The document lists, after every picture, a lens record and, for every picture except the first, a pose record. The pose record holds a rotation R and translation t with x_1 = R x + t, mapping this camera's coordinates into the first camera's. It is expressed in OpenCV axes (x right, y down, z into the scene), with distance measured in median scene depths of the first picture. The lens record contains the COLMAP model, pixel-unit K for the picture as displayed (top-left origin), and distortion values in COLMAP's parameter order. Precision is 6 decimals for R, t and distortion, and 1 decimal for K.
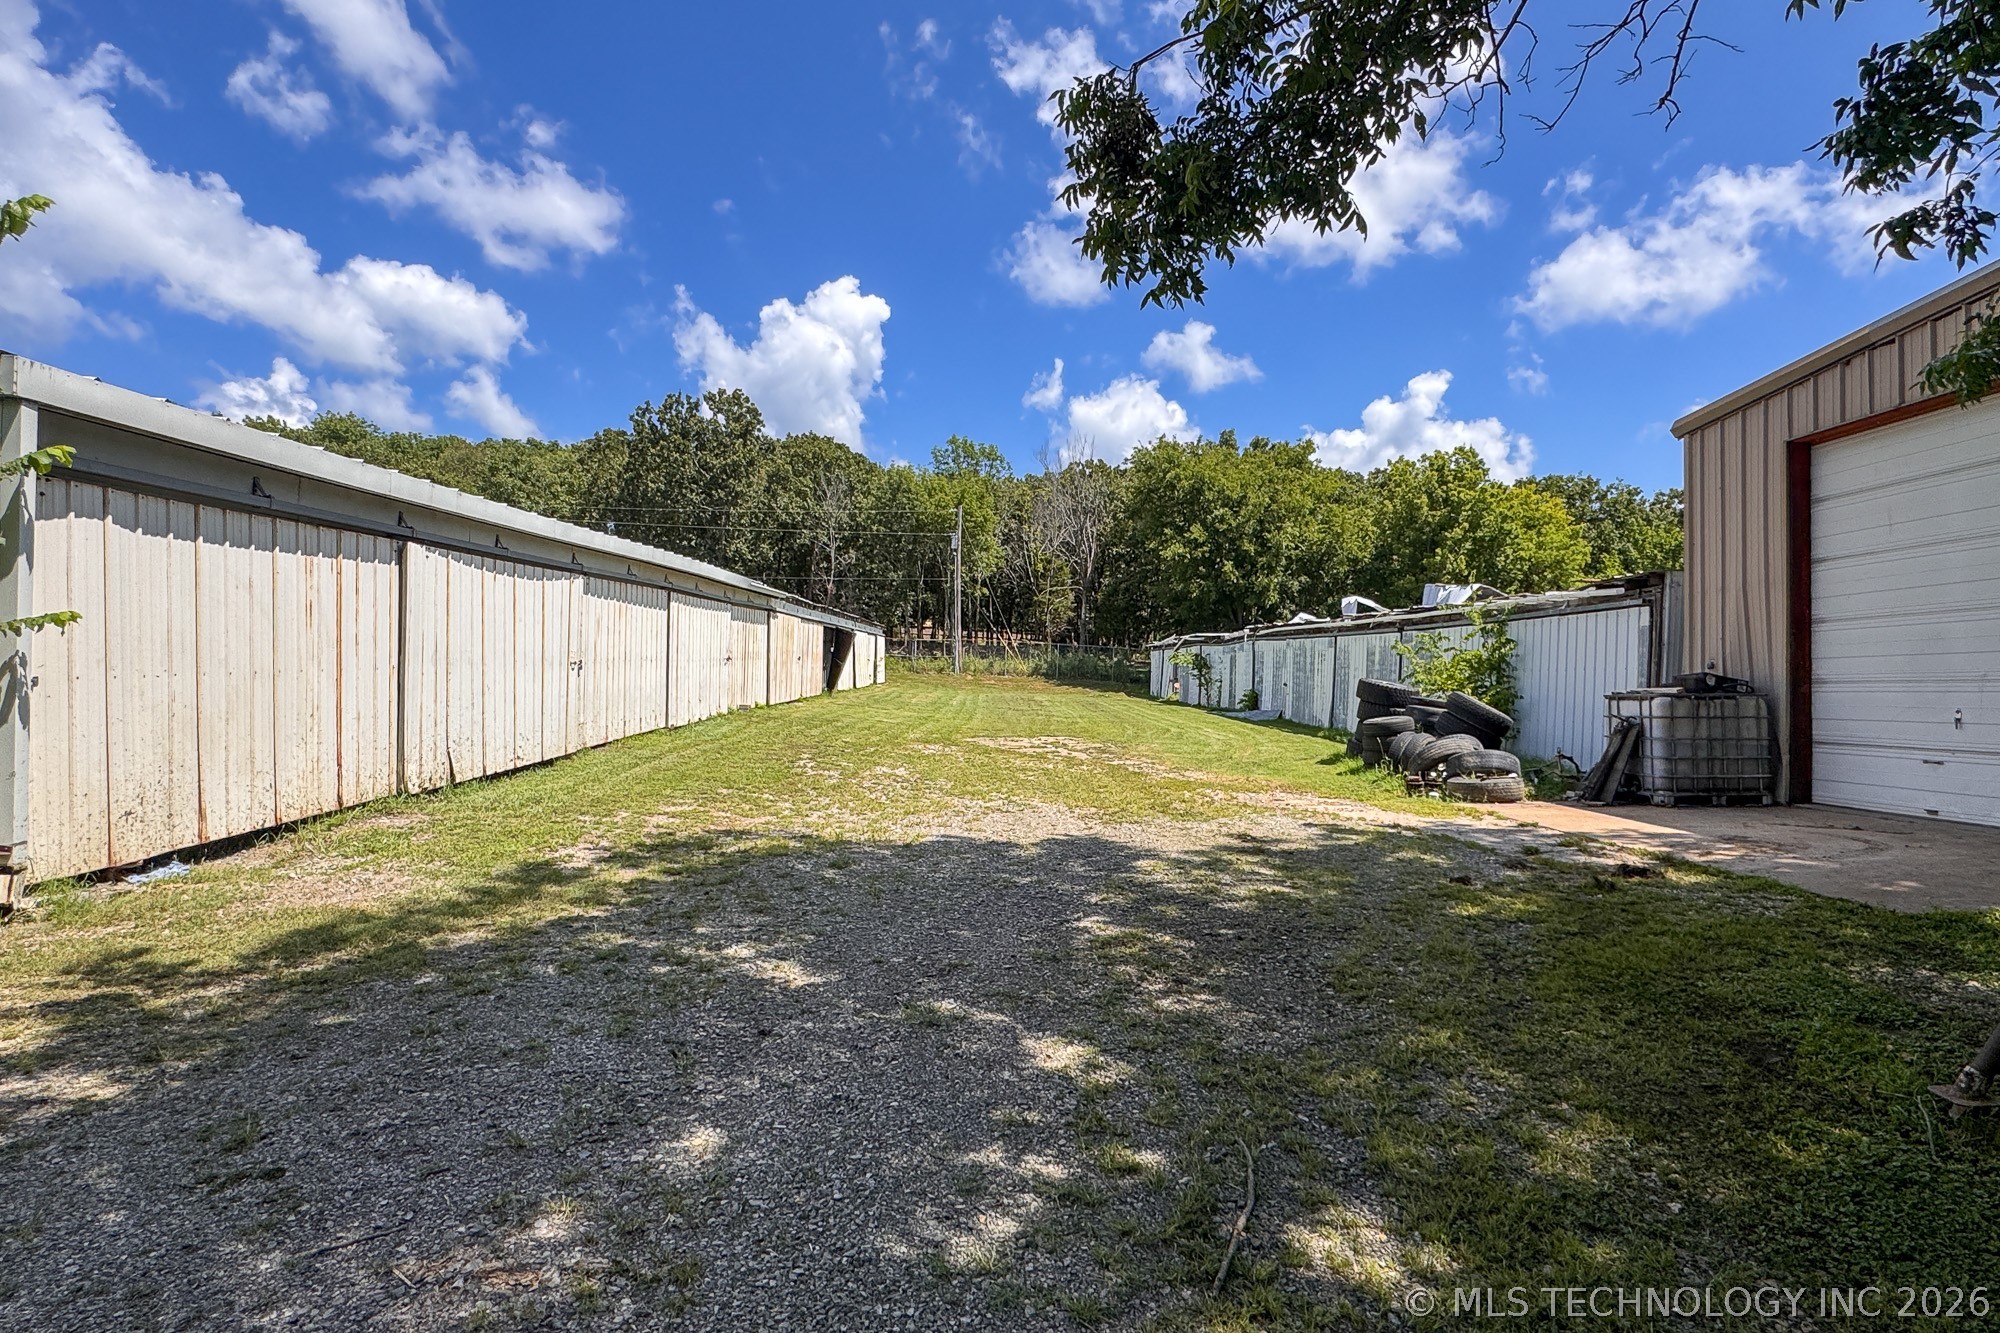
lens RADIAL K [[1006.8, 0, 1000.1], [0, 1006.8, 671.1], [0, 0, 1]] dist [-0.003550, 0.001511]
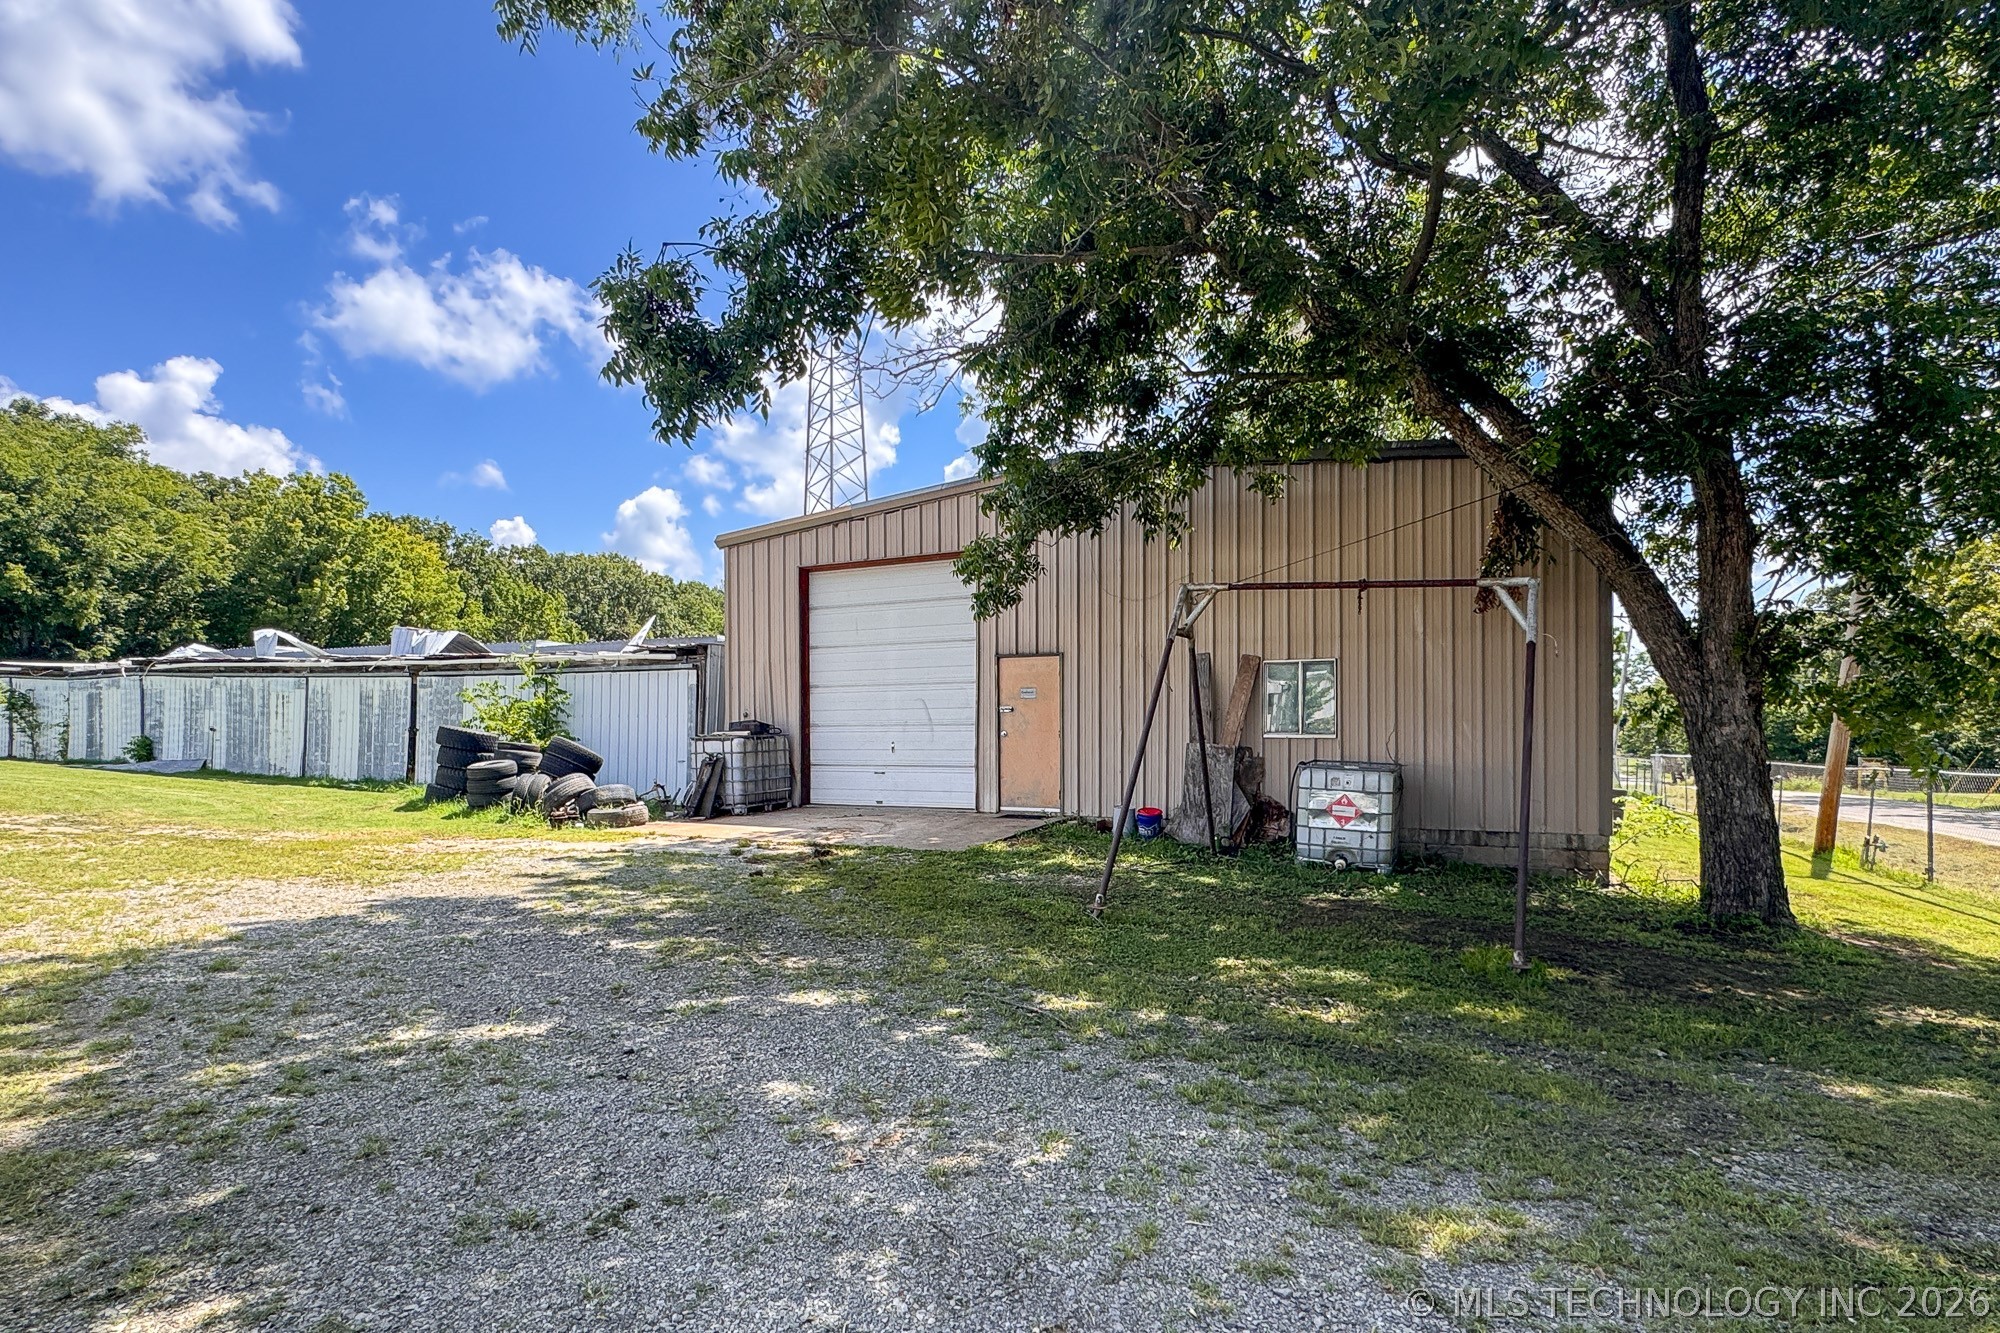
lens RADIAL K [[1006.8, 0, 988.7], [0, 1006.8, 714.0], [0, 0, 1]] dist [-0.003550, 0.001511]
pose [[0.471942, -0.005061, 0.881615, -0.319737], [-0.002128, 0.999974, 0.006879, -0.014066], [-0.881627, -0.005123, 0.471919, 0.021152]]
